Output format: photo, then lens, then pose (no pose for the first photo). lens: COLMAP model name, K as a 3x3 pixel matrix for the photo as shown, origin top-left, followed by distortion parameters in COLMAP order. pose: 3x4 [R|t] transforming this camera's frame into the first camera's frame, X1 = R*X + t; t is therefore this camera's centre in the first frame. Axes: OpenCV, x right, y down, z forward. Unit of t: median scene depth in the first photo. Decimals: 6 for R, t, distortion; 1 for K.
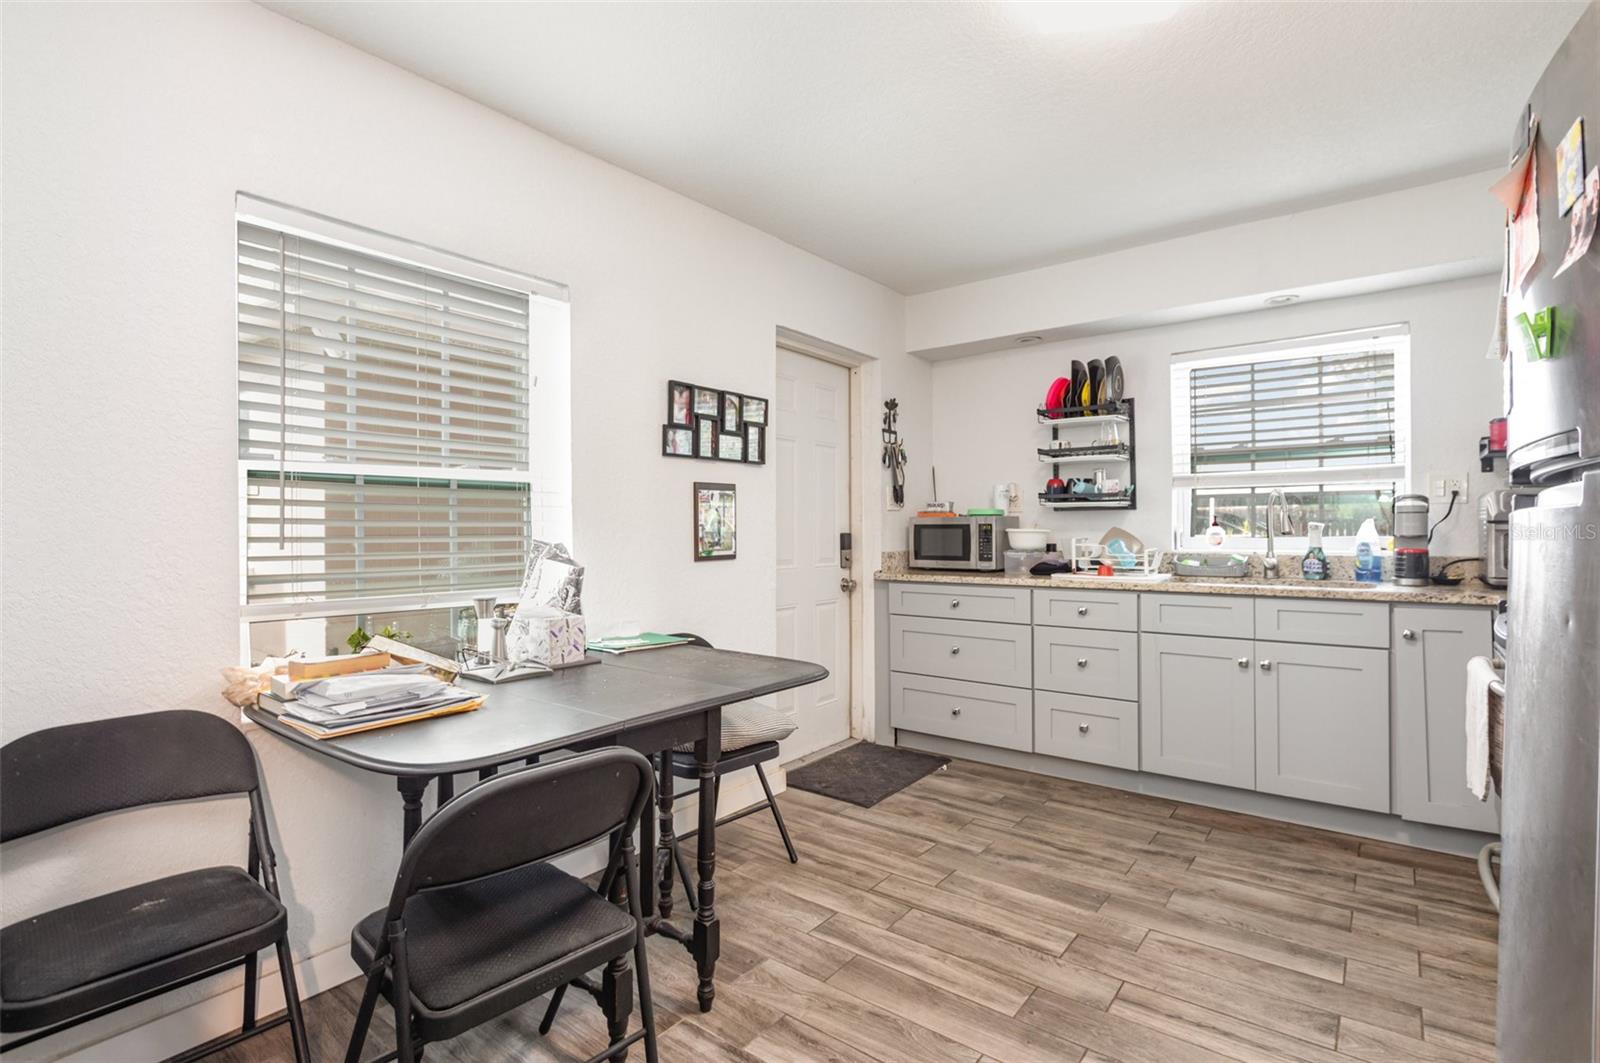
lens RADIAL K [[774.7, 0, 795.9], [0, 774.7, 529.1], [0, 0, 1]] dist [0.001036, 0.000199]
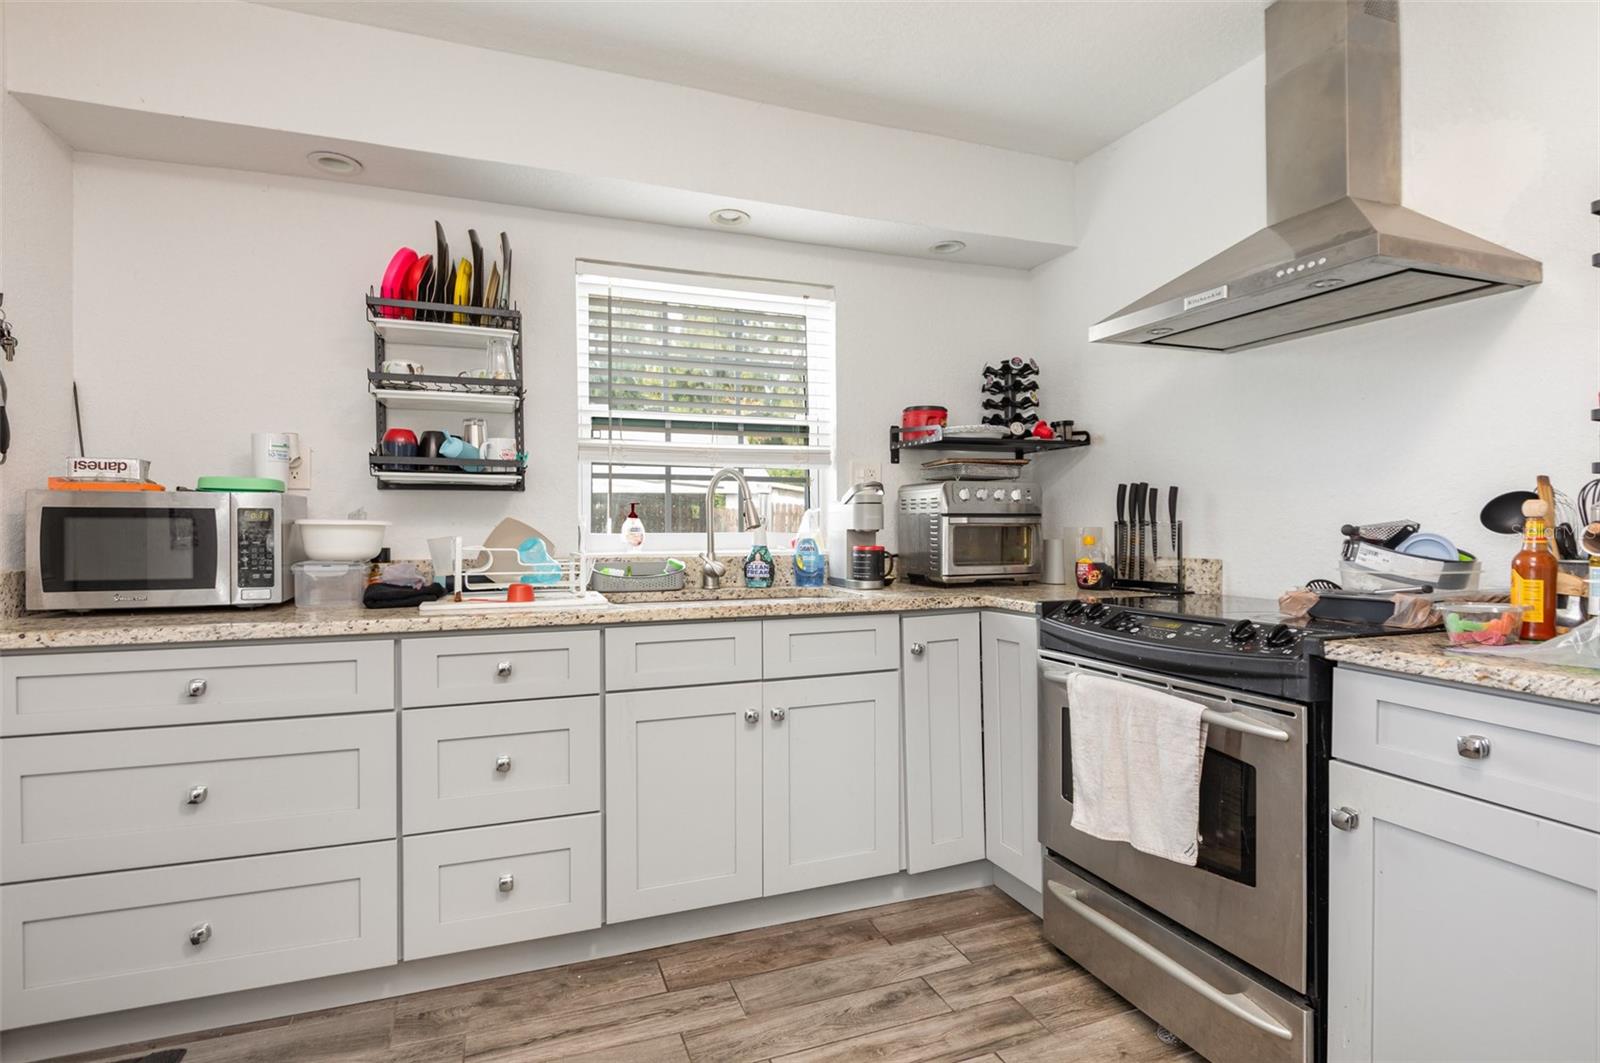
lens RADIAL K [[816.8, 0, 803.9], [0, 816.8, 530.9], [0, 0, 1]] dist [0.004030, 0.000111]
pose [[0.517048, -0.000083, 0.855956, -0.013575], [-0.000176, 1.000000, 0.000203, 0.007992], [-0.855956, -0.000256, 0.517048, 0.523730]]
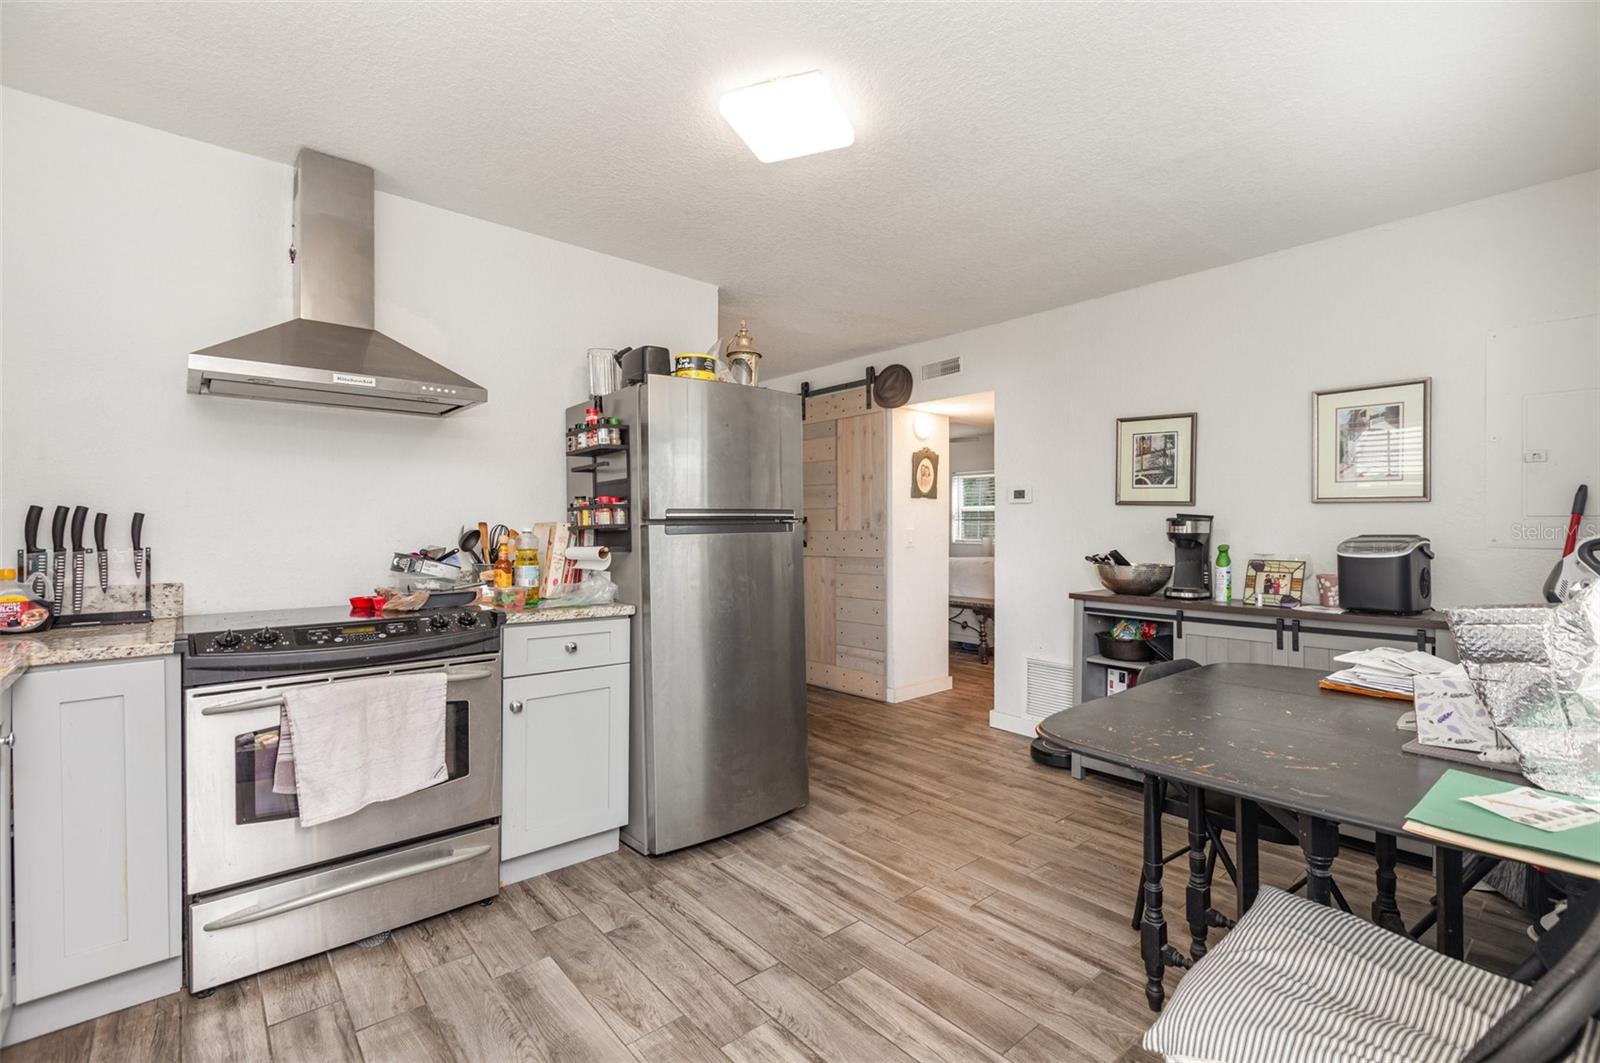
lens RADIAL K [[740.0, 0, 790.9], [0, 740.0, 526.2], [0, 0, 1]] dist [-0.003924, -0.000245]
pose [[-0.978272, 0.007207, 0.207200, 0.082653], [0.007419, 0.999972, 0.000249, -0.015348], [-0.207193, 0.001781, -0.978299, 1.132424]]
